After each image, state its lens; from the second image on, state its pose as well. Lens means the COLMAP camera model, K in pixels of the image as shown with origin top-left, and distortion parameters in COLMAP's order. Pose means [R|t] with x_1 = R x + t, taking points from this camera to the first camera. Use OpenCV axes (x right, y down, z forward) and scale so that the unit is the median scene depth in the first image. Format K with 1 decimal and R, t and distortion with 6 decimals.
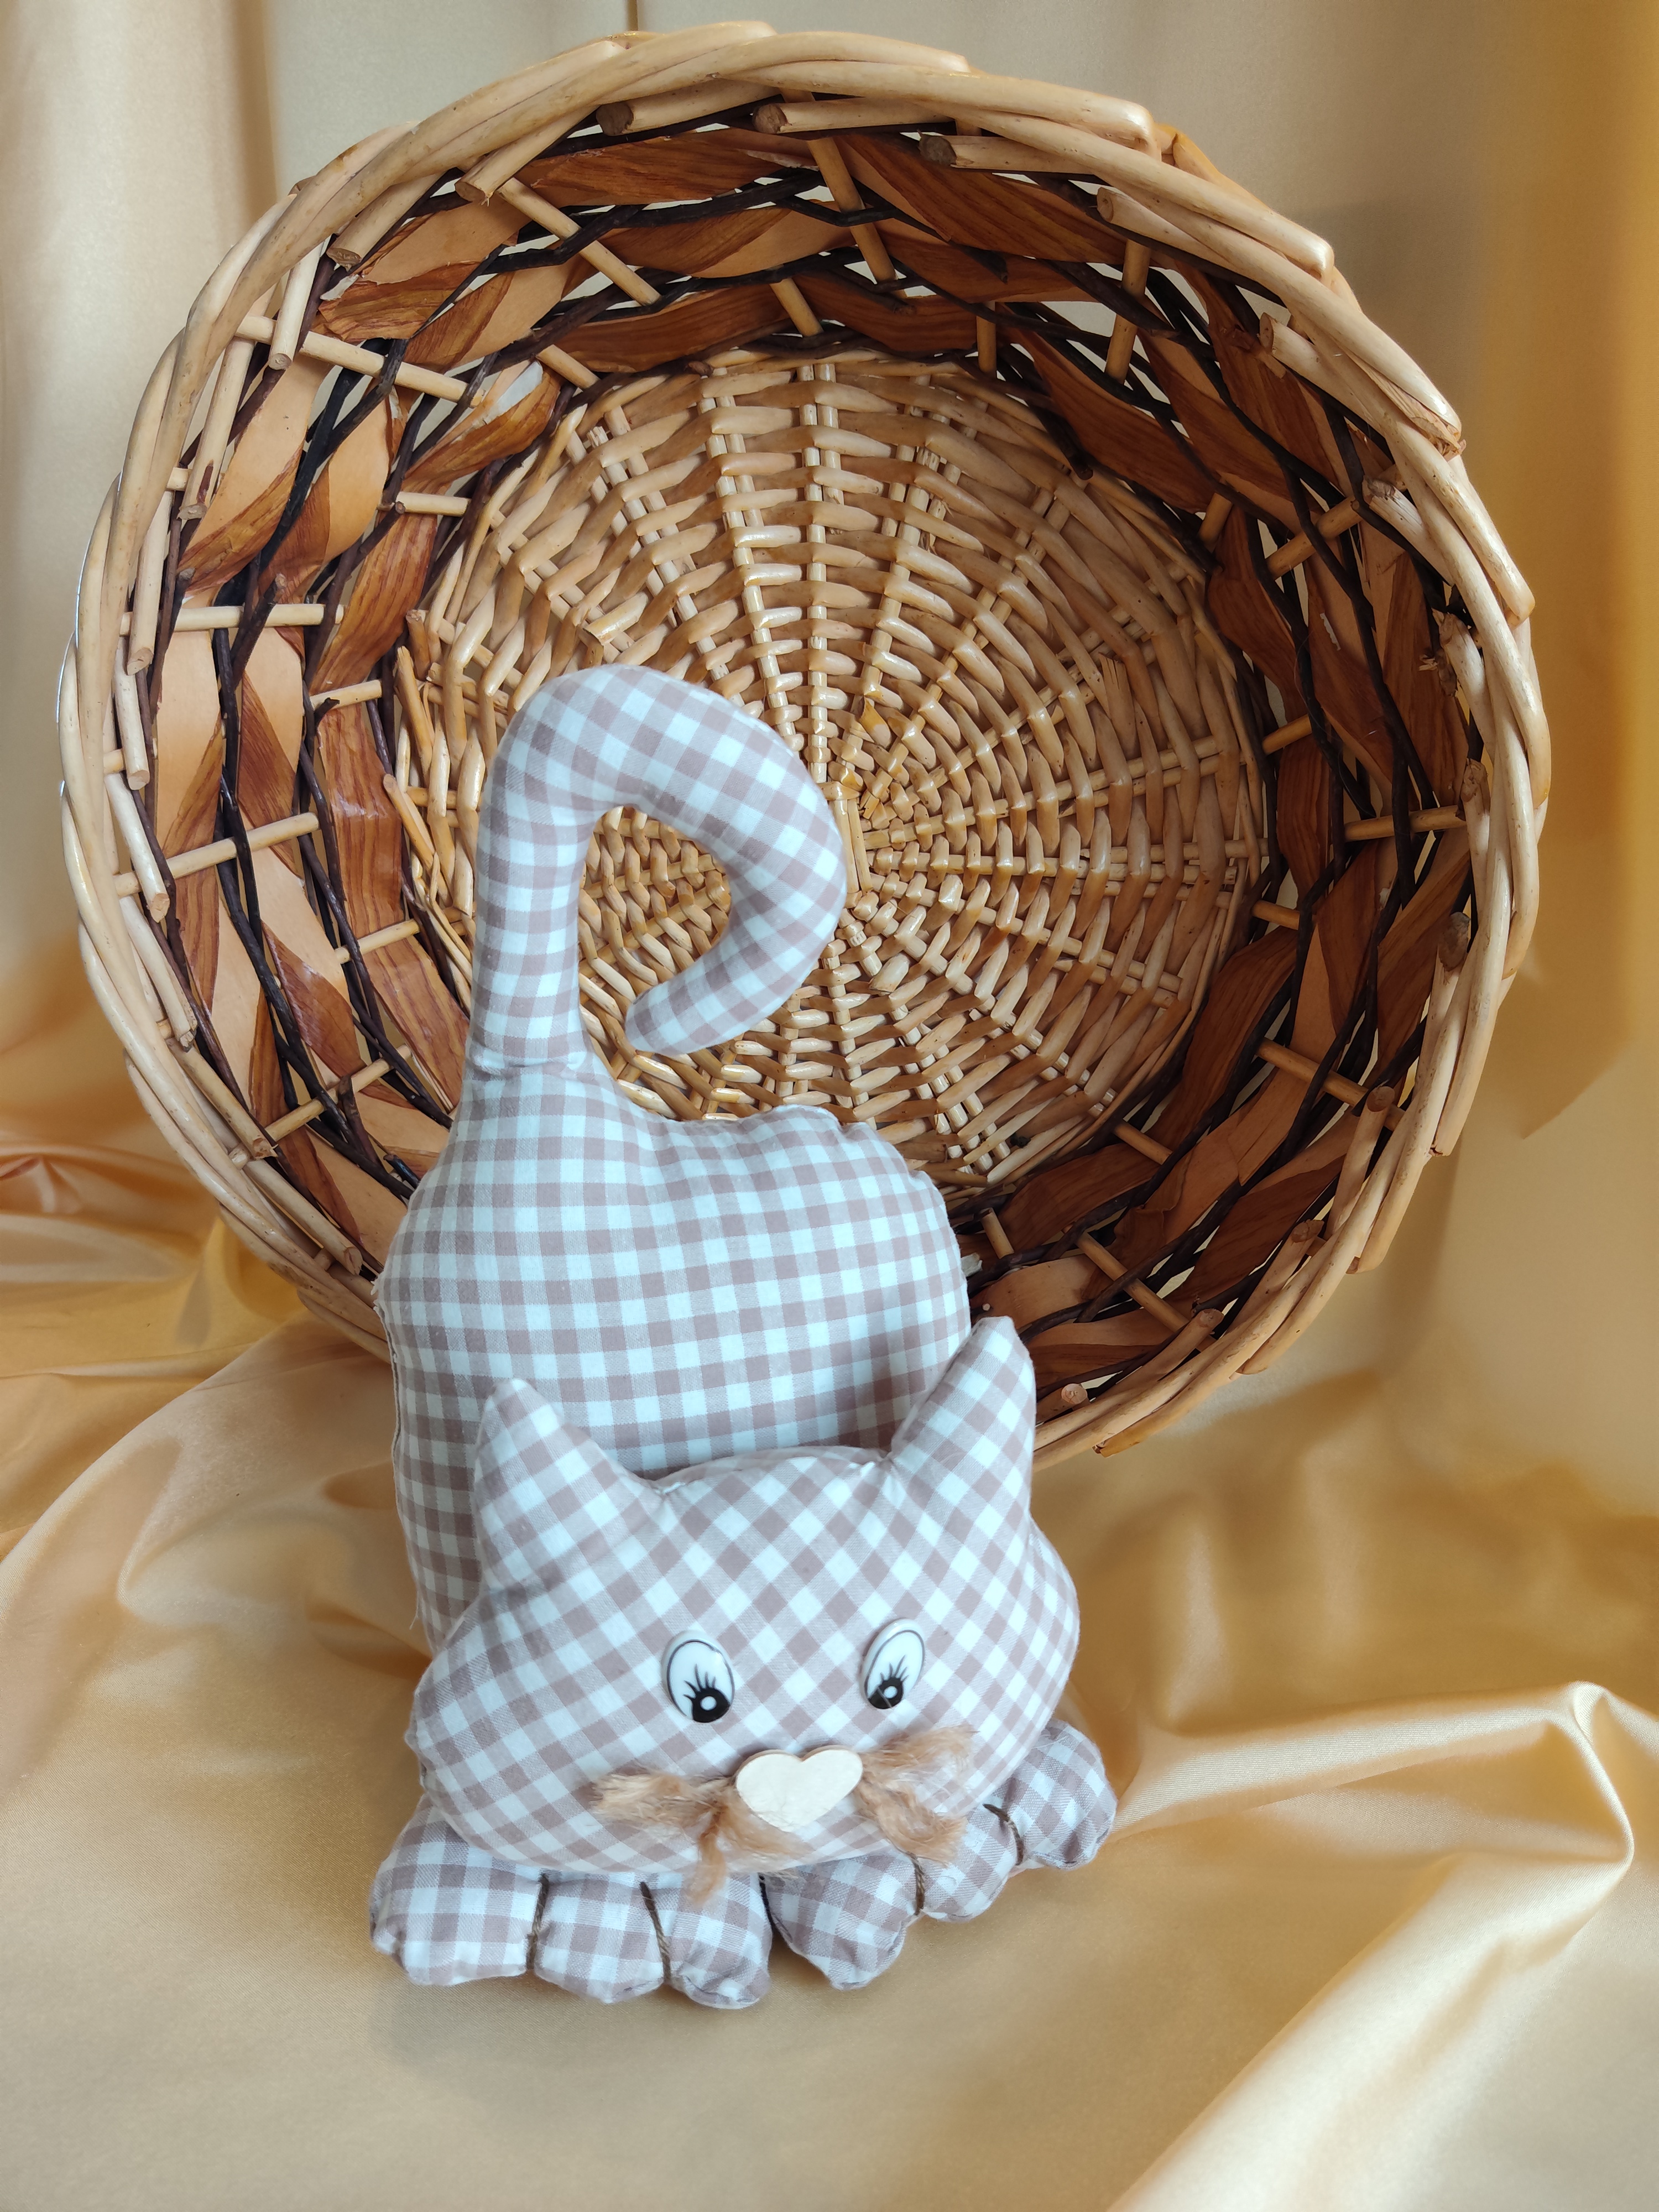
lens RADIAL K [[1536.6, 0, 829.5], [0, 1536.6, 1106.0], [0, 0, 1]] dist [0.075182, -0.001795]
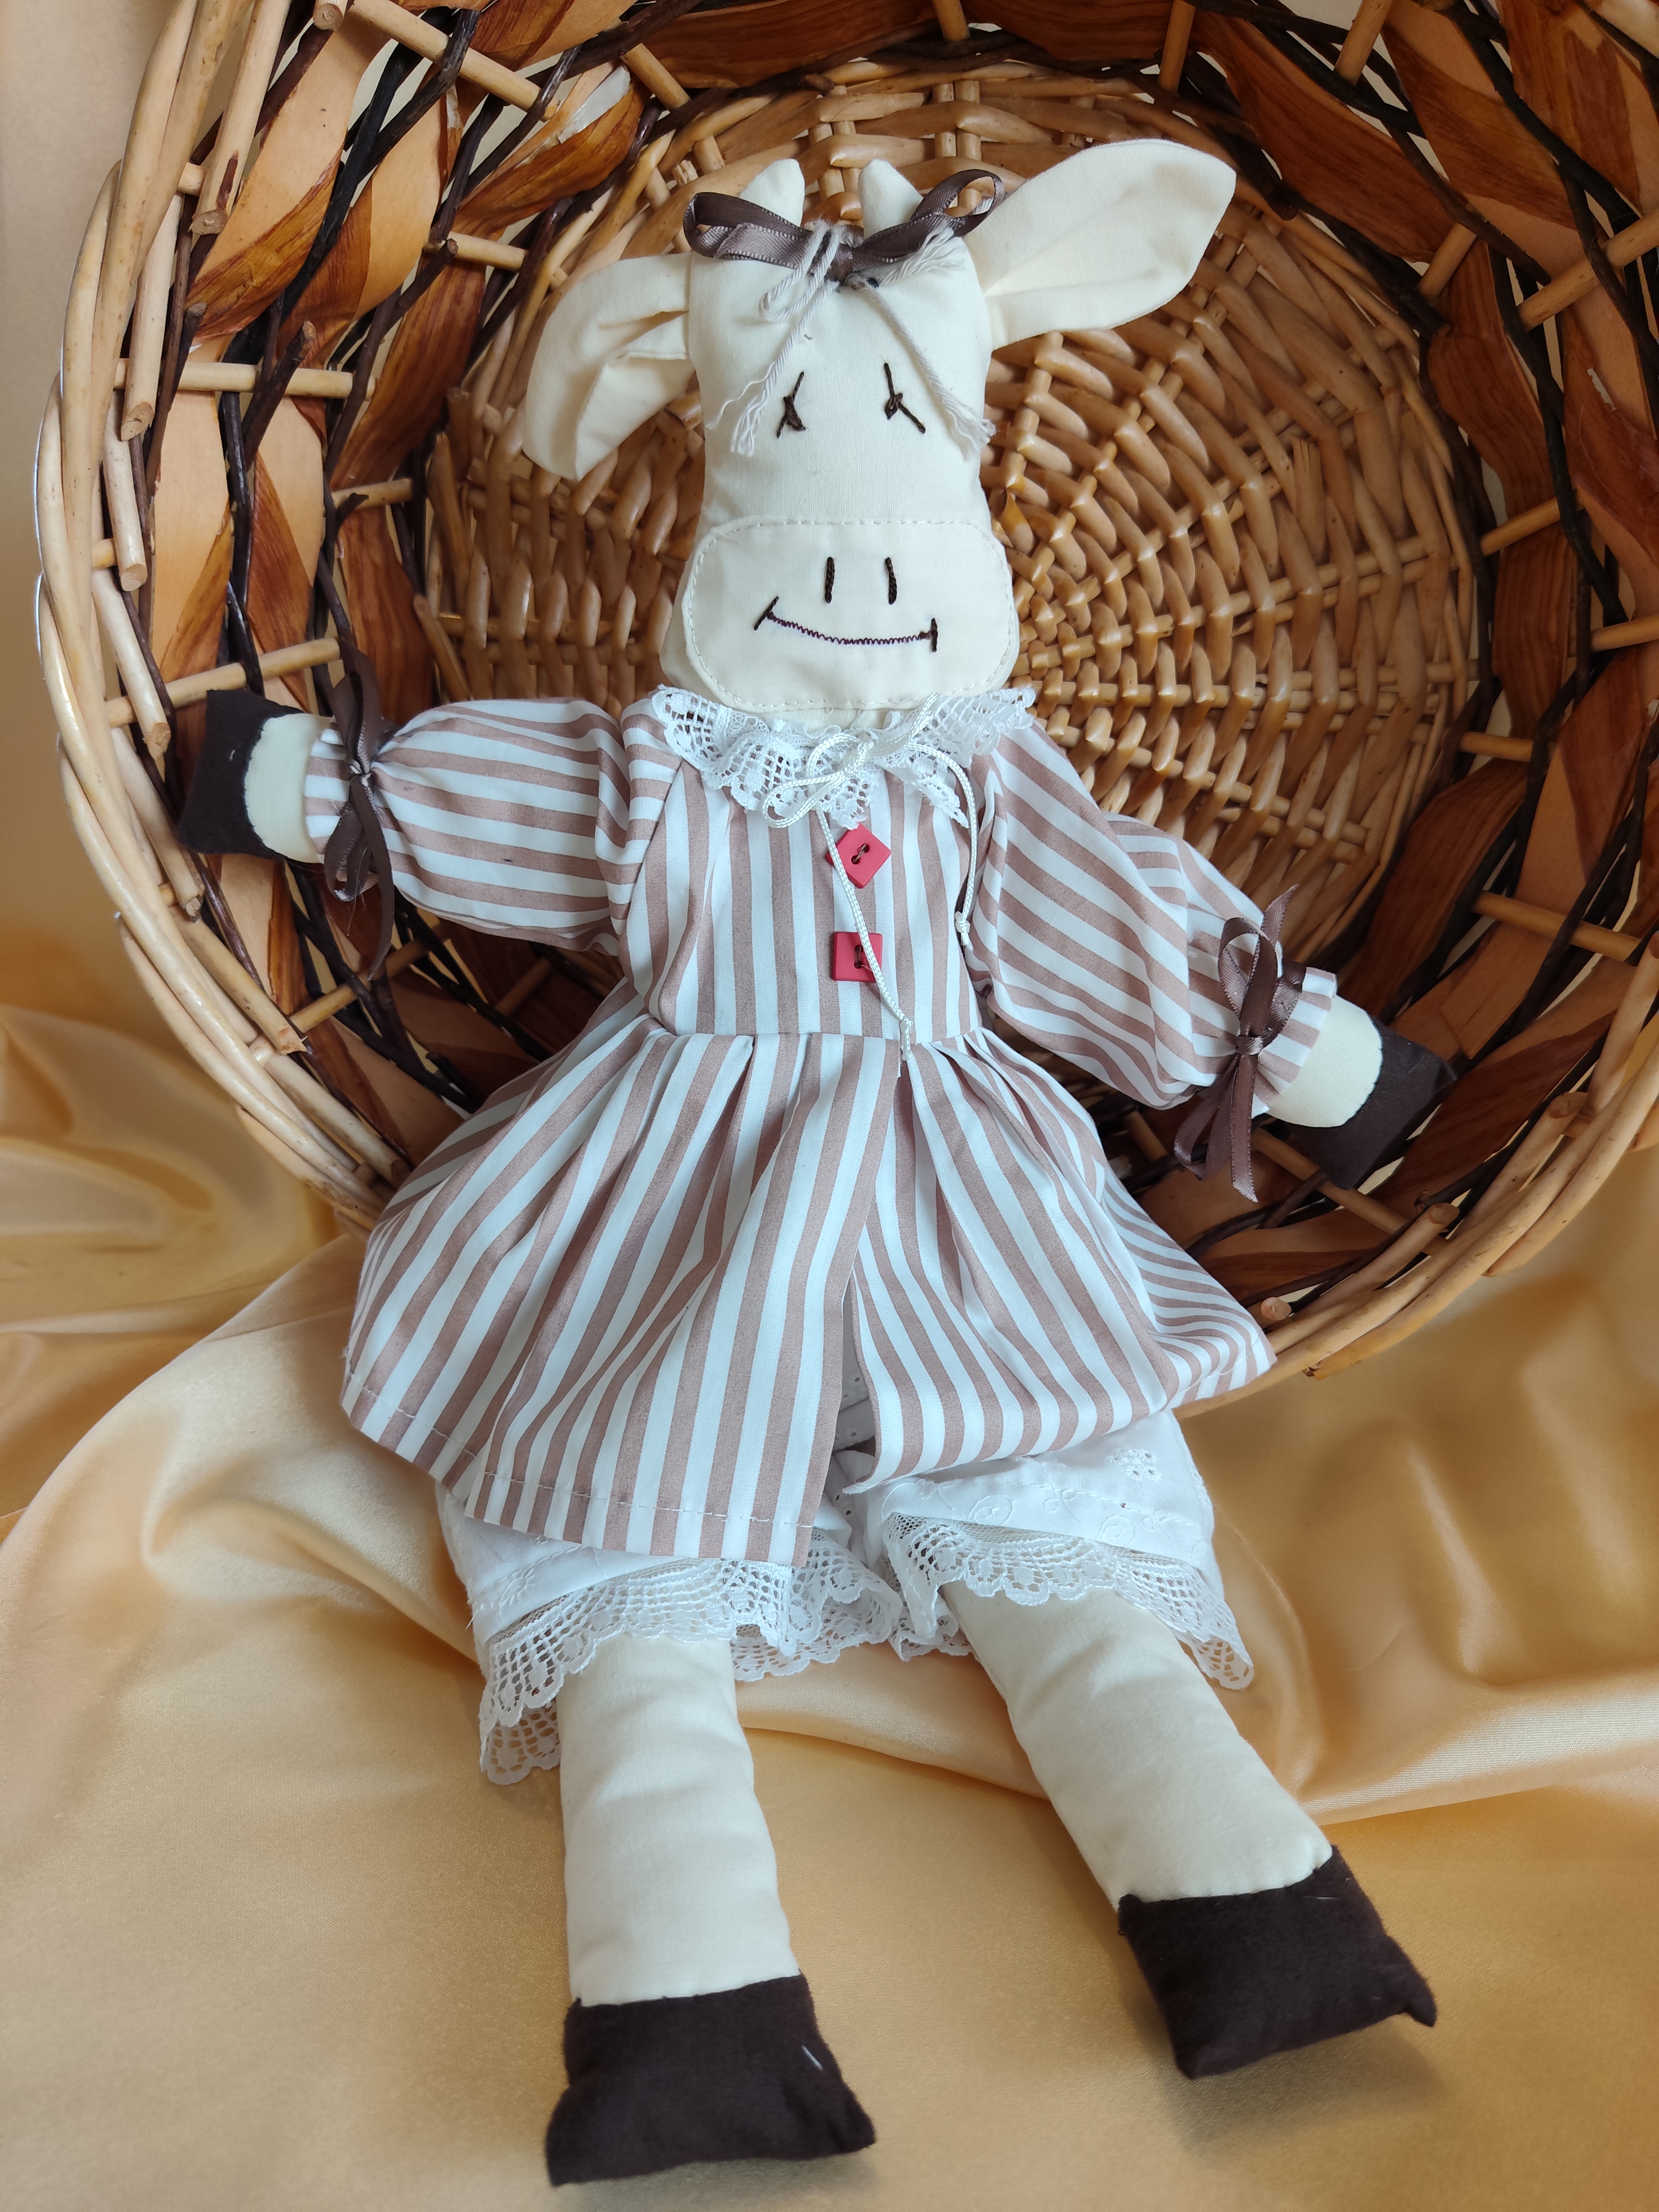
lens RADIAL K [[1507.4, 0, 829.5], [0, 1507.4, 1106.0], [0, 0, 1]] dist [-0.029244, 0.033270]
pose [[0.996483, -0.022338, 0.080759, -0.148328], [0.020755, 0.999577, 0.020385, 0.051546], [-0.081180, -0.018637, 0.996525, 0.193573]]
